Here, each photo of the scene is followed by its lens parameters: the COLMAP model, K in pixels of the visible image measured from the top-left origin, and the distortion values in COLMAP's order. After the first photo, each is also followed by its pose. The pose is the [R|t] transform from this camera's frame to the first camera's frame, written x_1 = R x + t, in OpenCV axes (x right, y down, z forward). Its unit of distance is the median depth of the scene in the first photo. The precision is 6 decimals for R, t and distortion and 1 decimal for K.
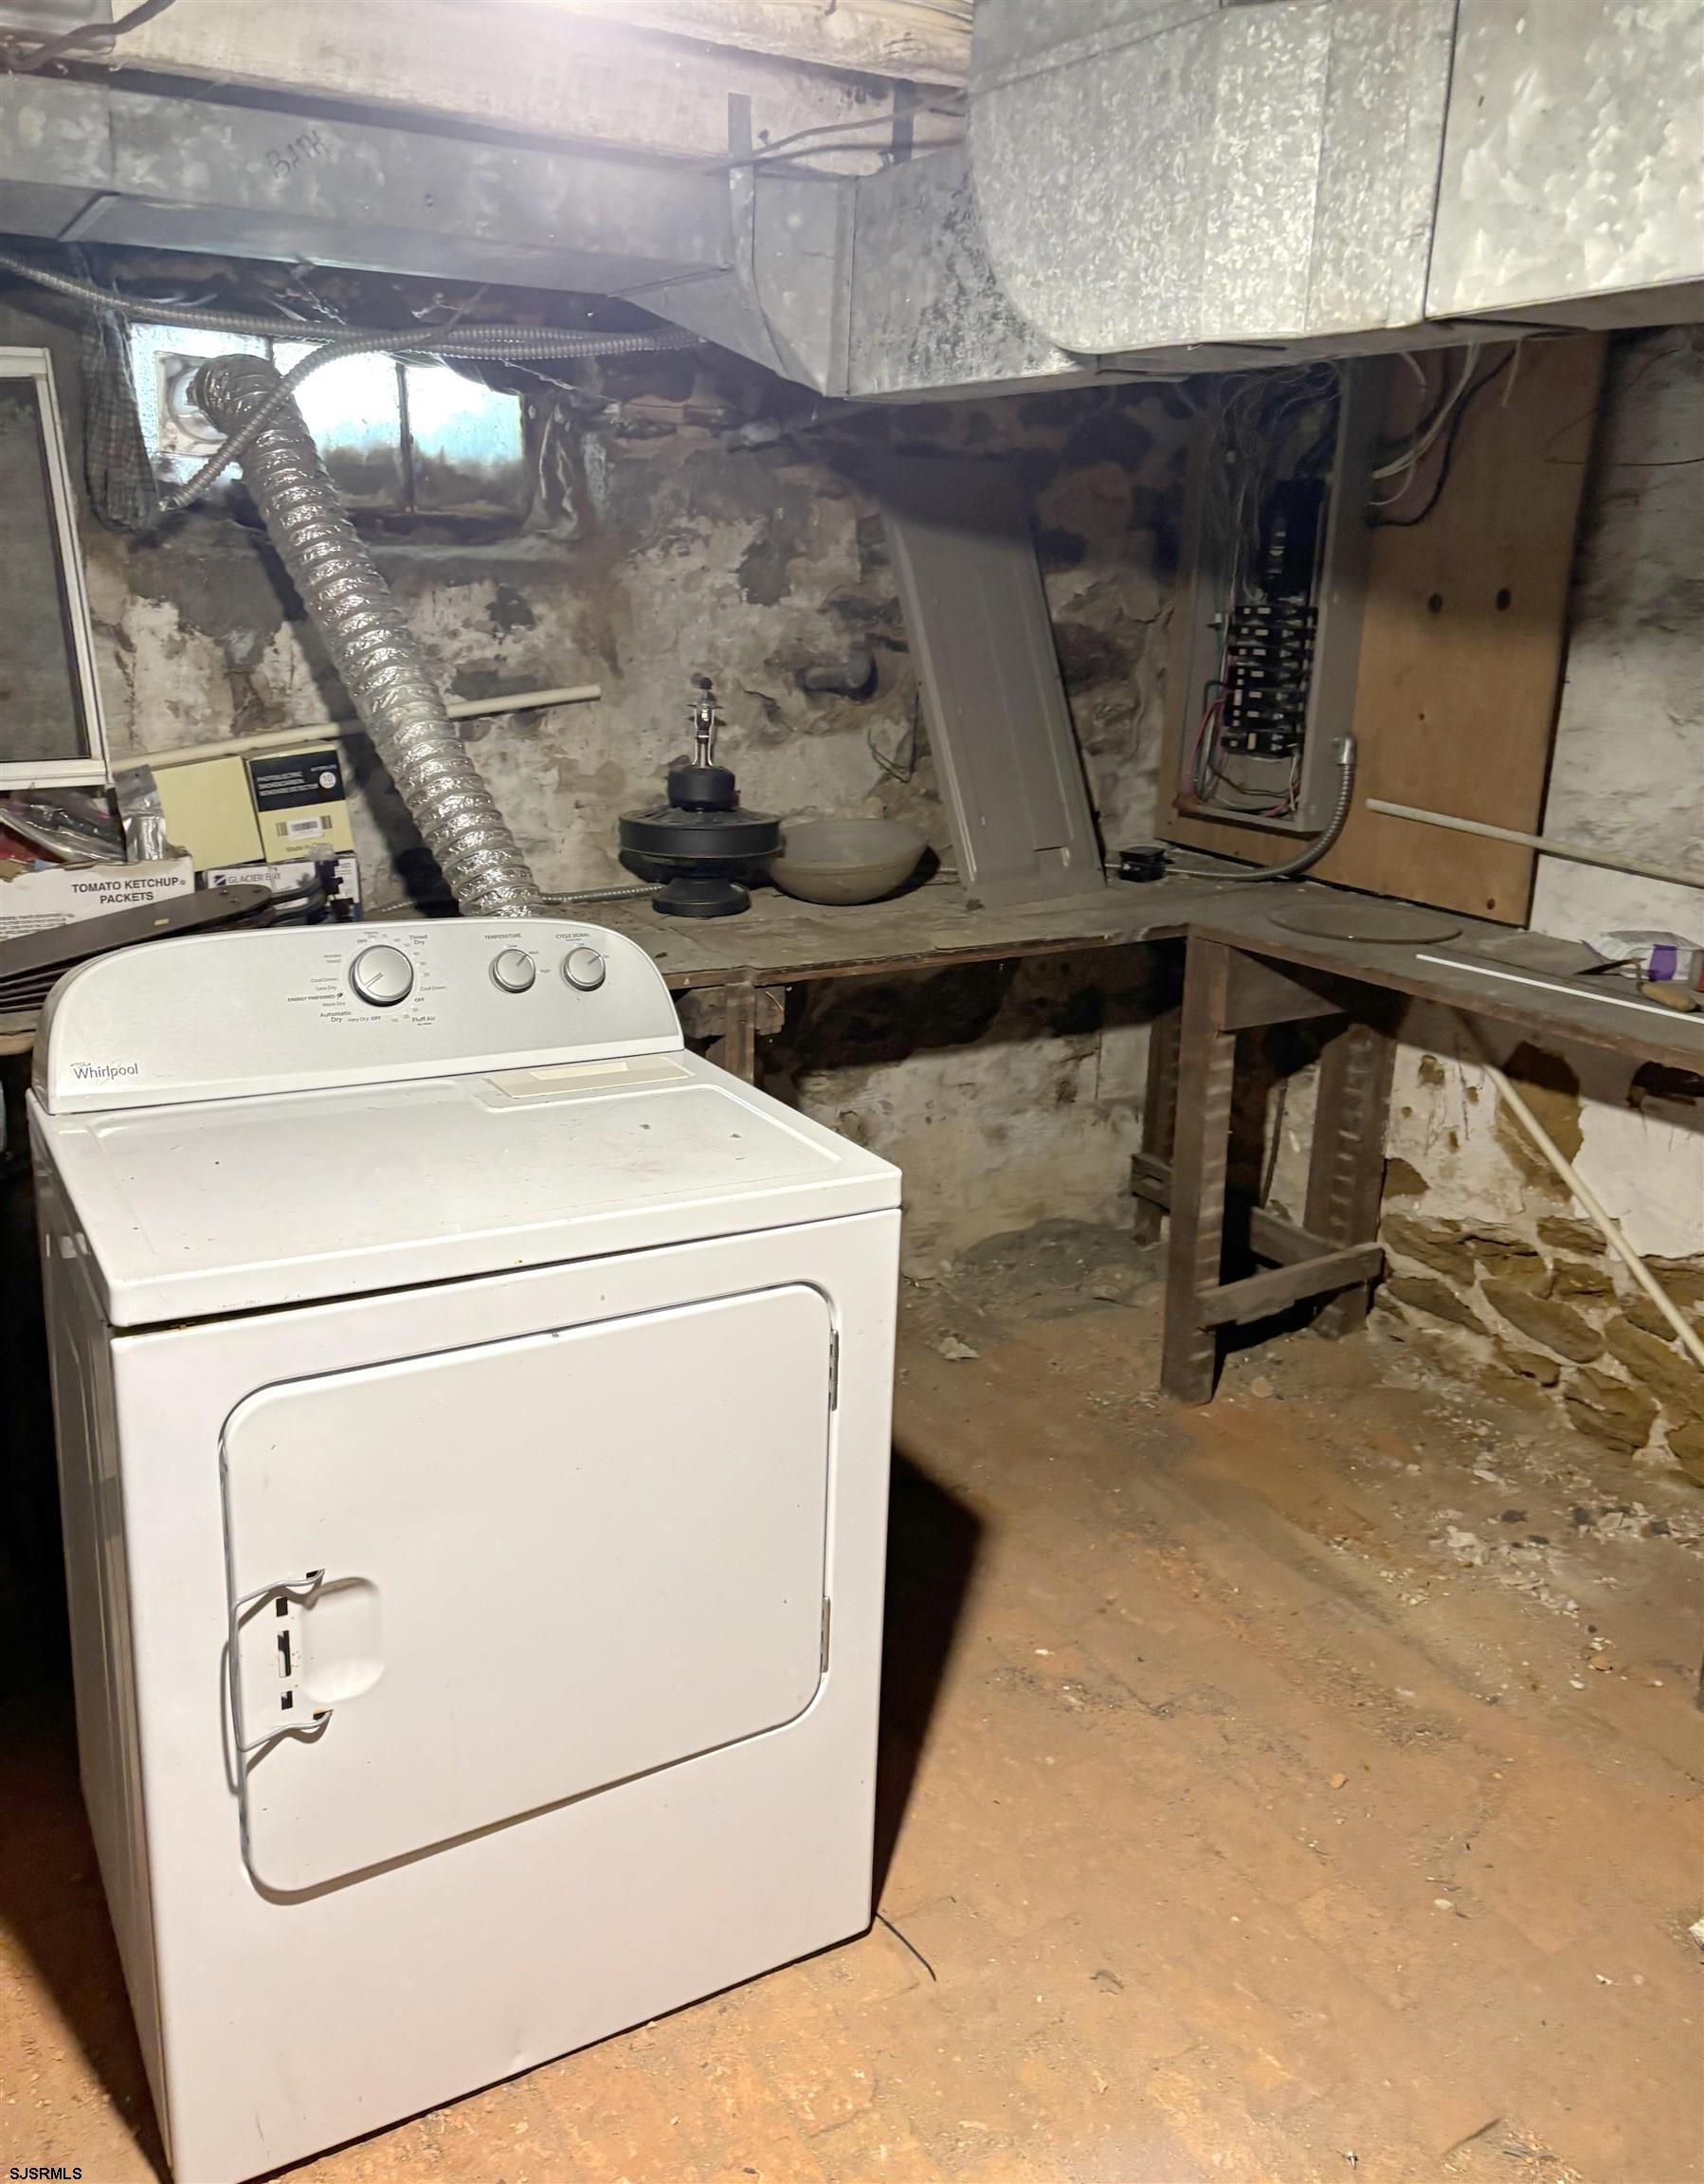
lens RADIAL K [[1769.1, 0, 841.6], [0, 1769.1, 1083.0], [0, 0, 1]] dist [0.001731, -0.000546]
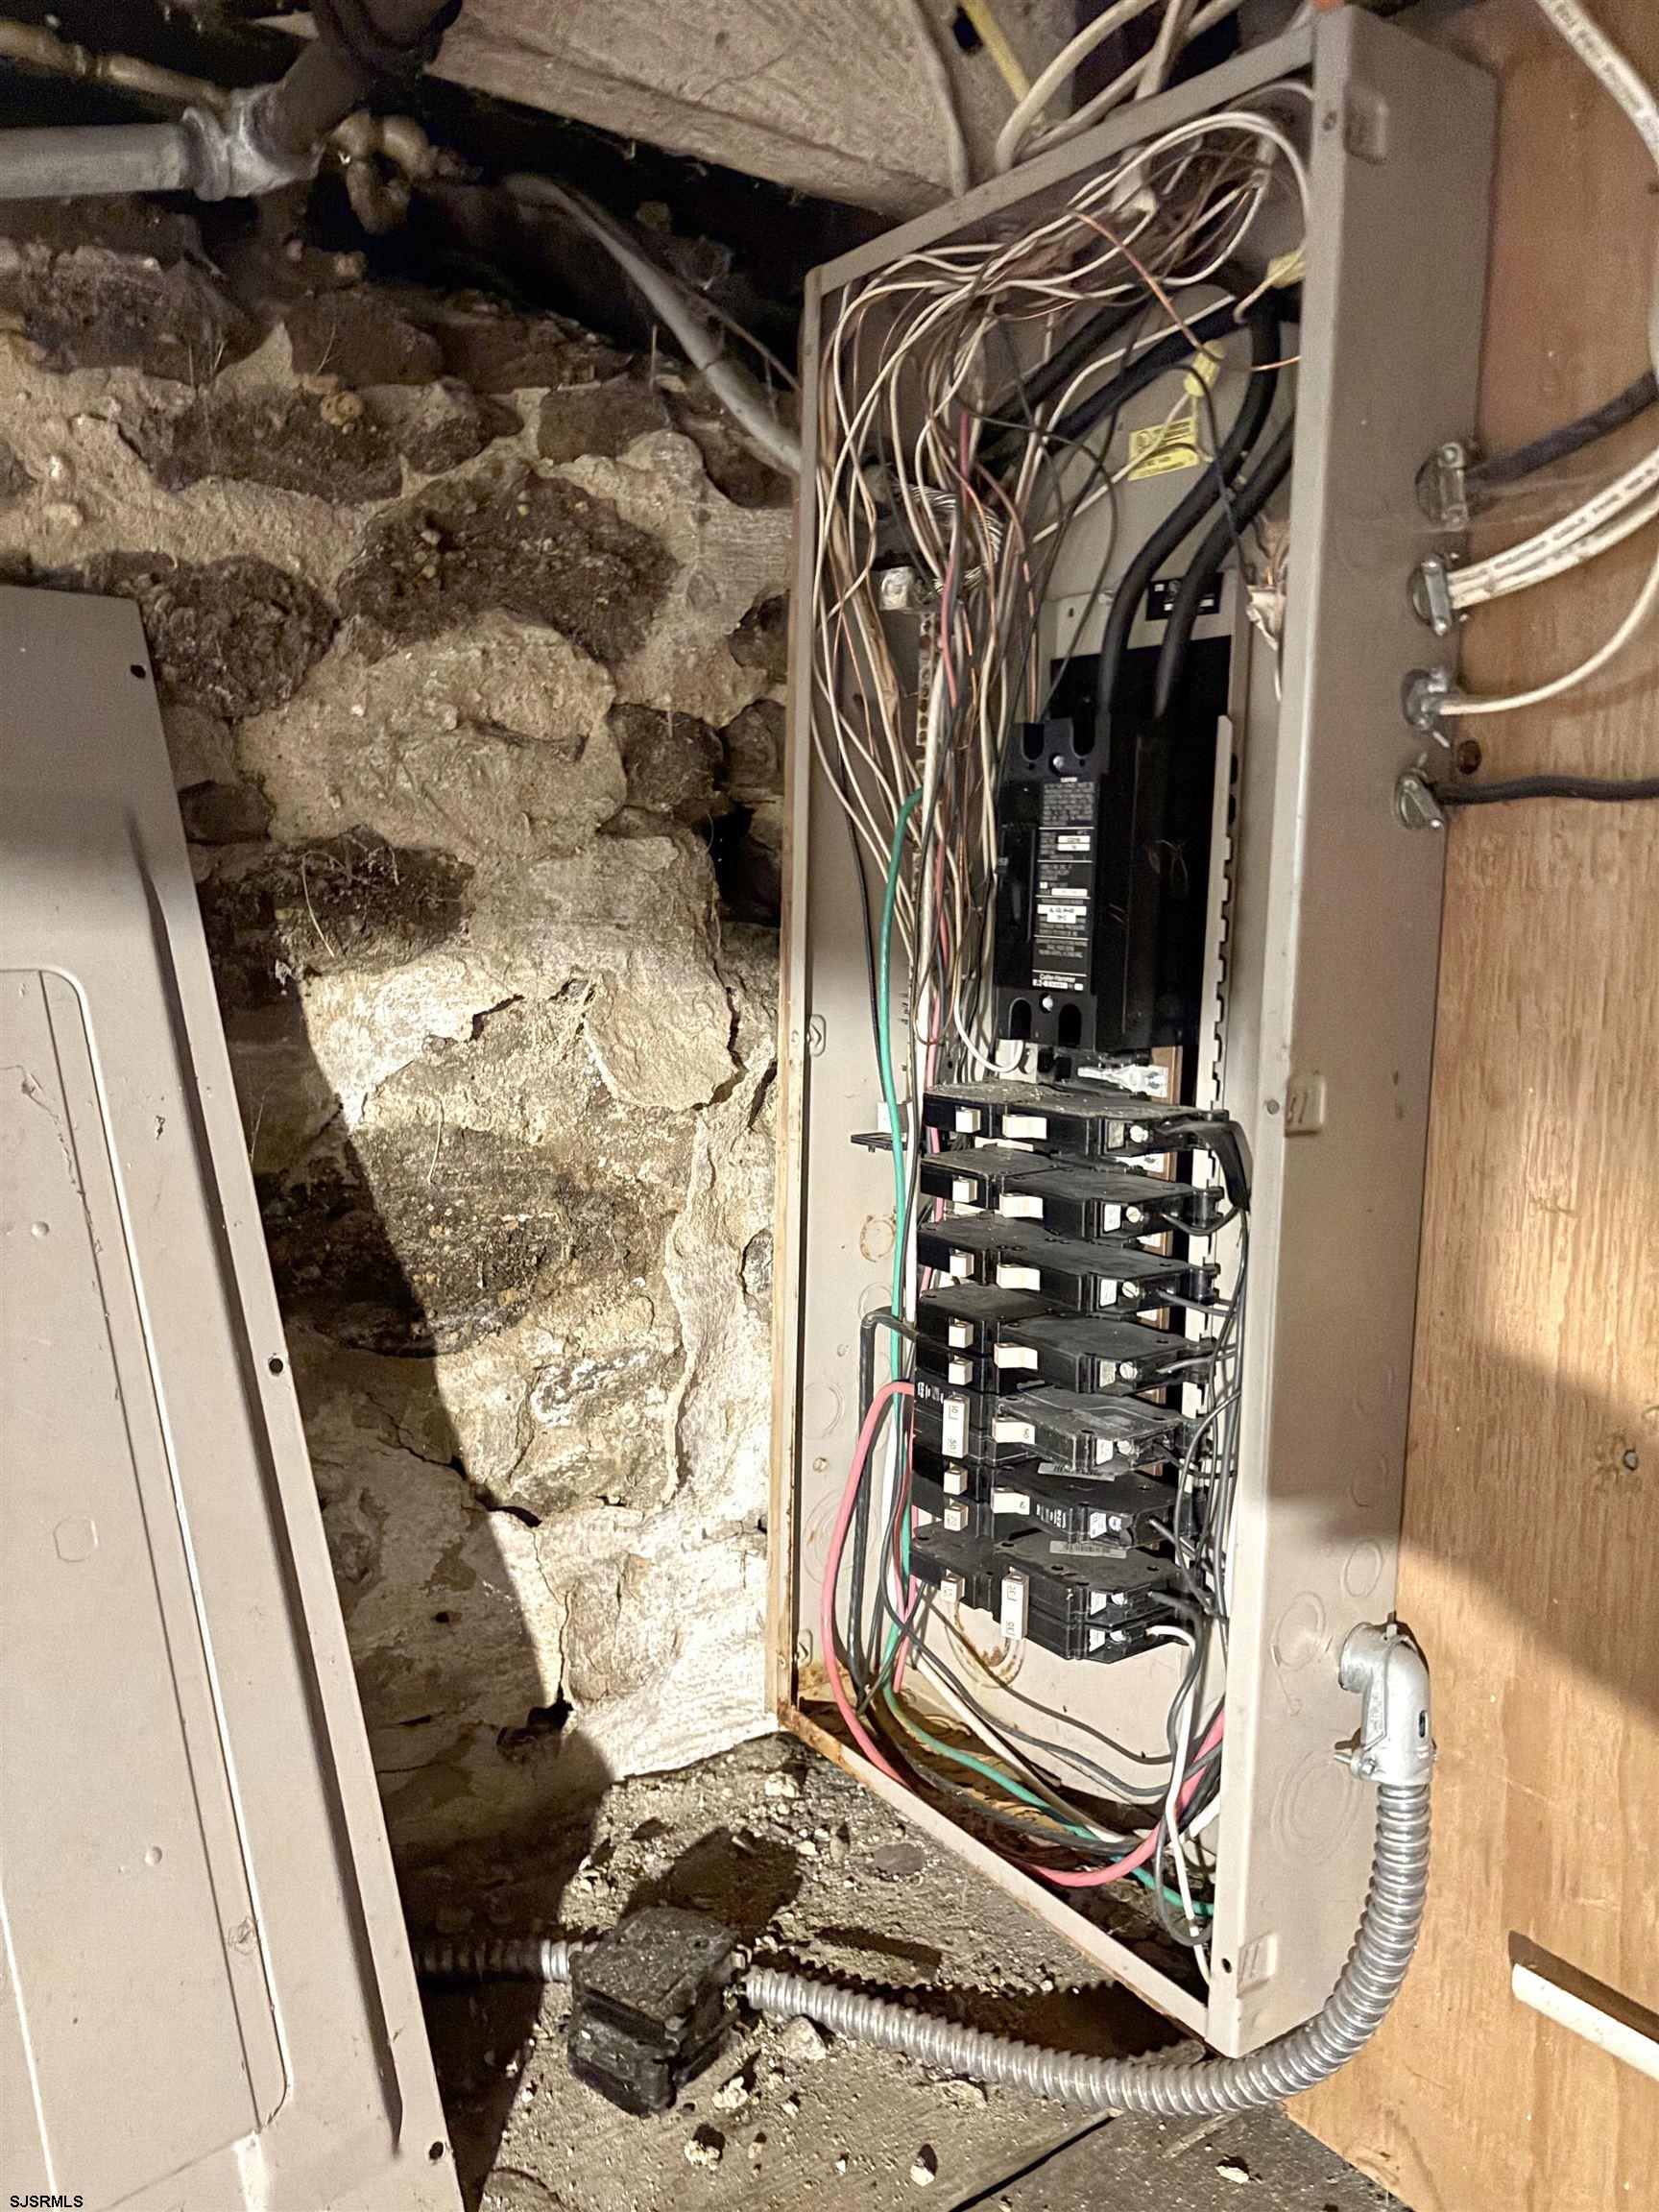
lens RADIAL K [[1709.9, 0, 834.2], [0, 1709.9, 1105.8], [0, 0, 1]] dist [0.049984, 0.000815]
pose [[0.996408, -0.021014, 0.082028, 0.184904], [0.033294, 0.987920, -0.151347, -0.226832], [-0.077857, 0.153535, 0.985071, 0.734148]]
